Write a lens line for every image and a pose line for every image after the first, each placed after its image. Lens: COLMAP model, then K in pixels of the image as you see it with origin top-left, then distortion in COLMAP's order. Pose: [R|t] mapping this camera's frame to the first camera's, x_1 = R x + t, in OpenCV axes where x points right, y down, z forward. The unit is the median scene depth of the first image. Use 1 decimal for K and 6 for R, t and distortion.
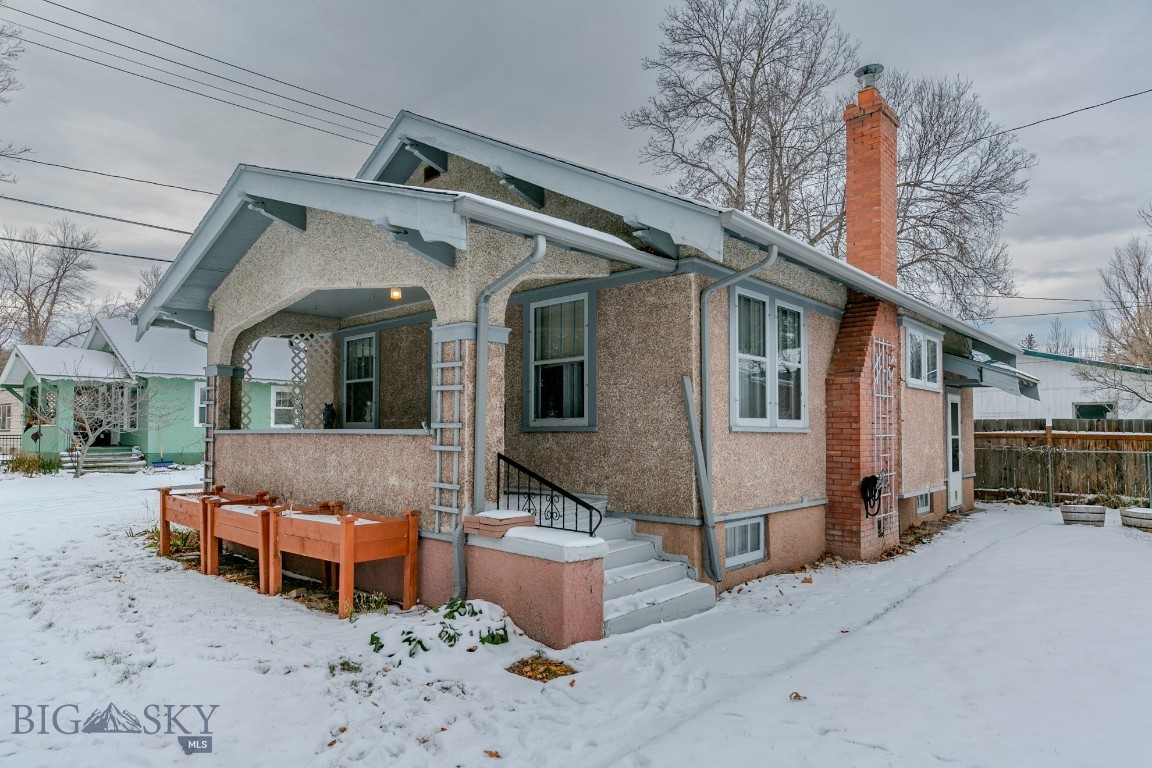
lens RADIAL K [[693.8, 0, 581.6], [0, 693.8, 405.3], [0, 0, 1]] dist [0.009753, -0.000091]
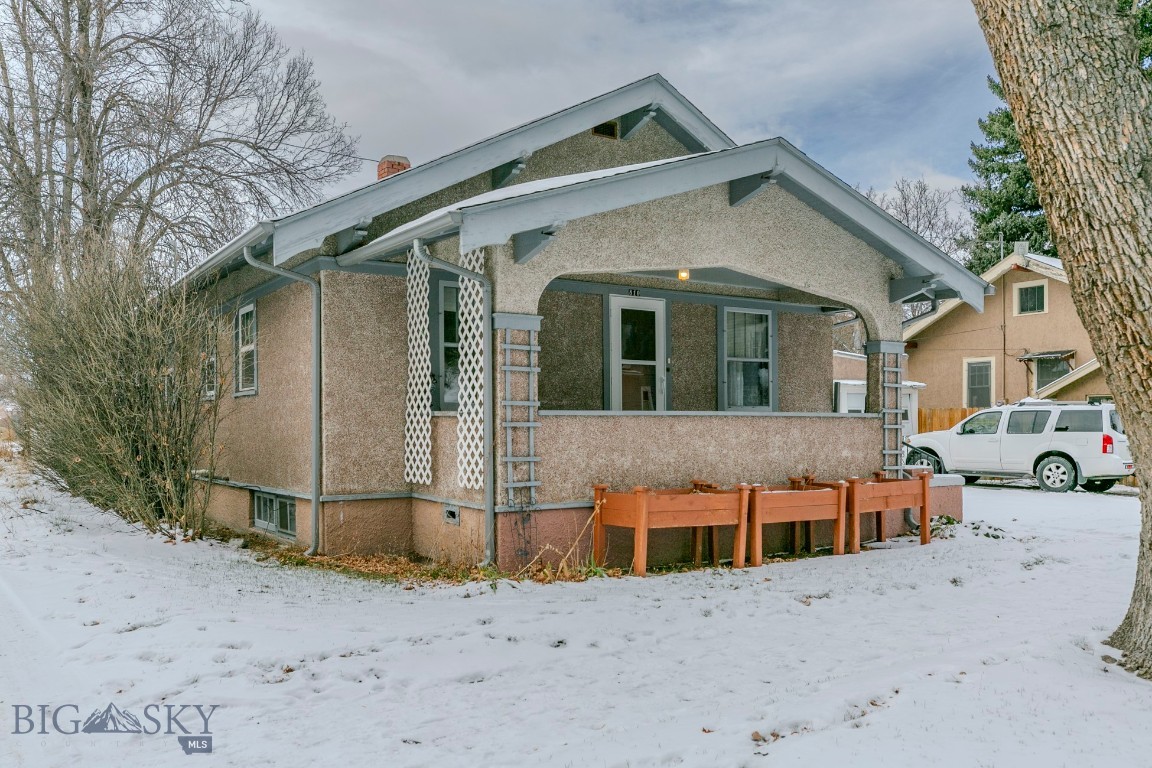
lens RADIAL K [[959.5, 0, 575.1], [0, 959.5, 419.6], [0, 0, 1]] dist [0.001425, 0.000149]
pose [[0.218224, 0.009721, 0.975850, -1.610939], [-0.033063, 0.999450, -0.002562, 0.051870], [-0.975338, -0.031706, 0.218426, 0.843709]]
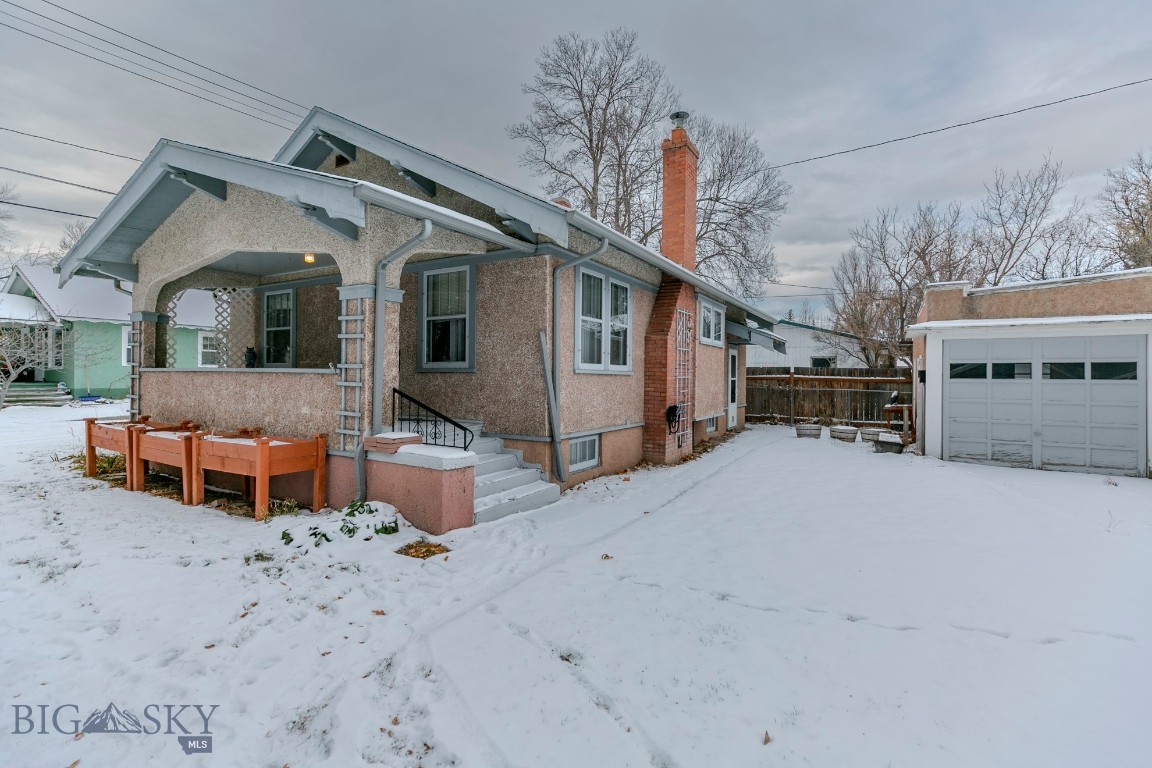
lens RADIAL K [[531.5, 0, 589.4], [0, 531.5, 372.7], [0, 0, 1]] dist [0.001414, 0.000289]
pose [[0.977698, 0.009401, 0.209803, 0.019508], [-0.016789, 0.999299, 0.033460, 0.001201], [-0.209341, -0.036236, 0.977171, -0.024389]]
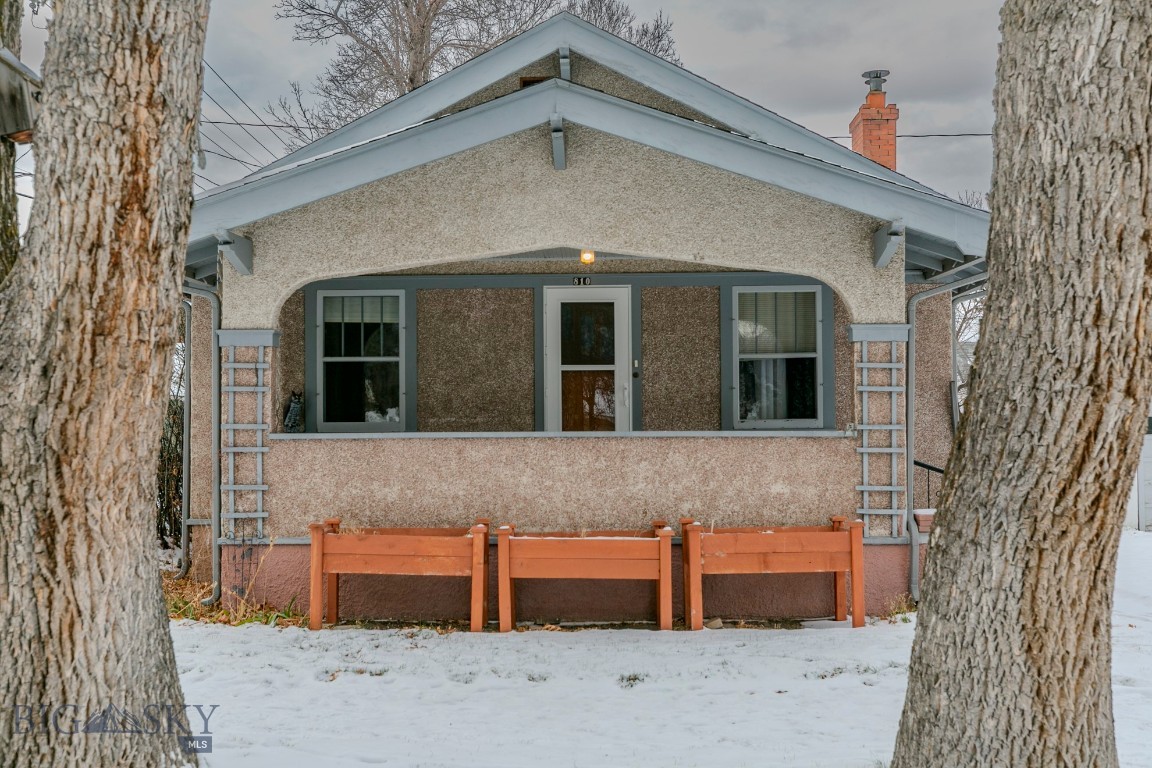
lens RADIAL K [[1158.9, 0, 580.3], [0, 1158.9, 407.1], [0, 0, 1]] dist [-0.010692, -0.003258]
pose [[0.743881, 0.014019, 0.668165, -1.126925], [-0.021006, 0.999776, 0.002409, 0.003929], [-0.667982, -0.015828, 0.744009, 0.043831]]
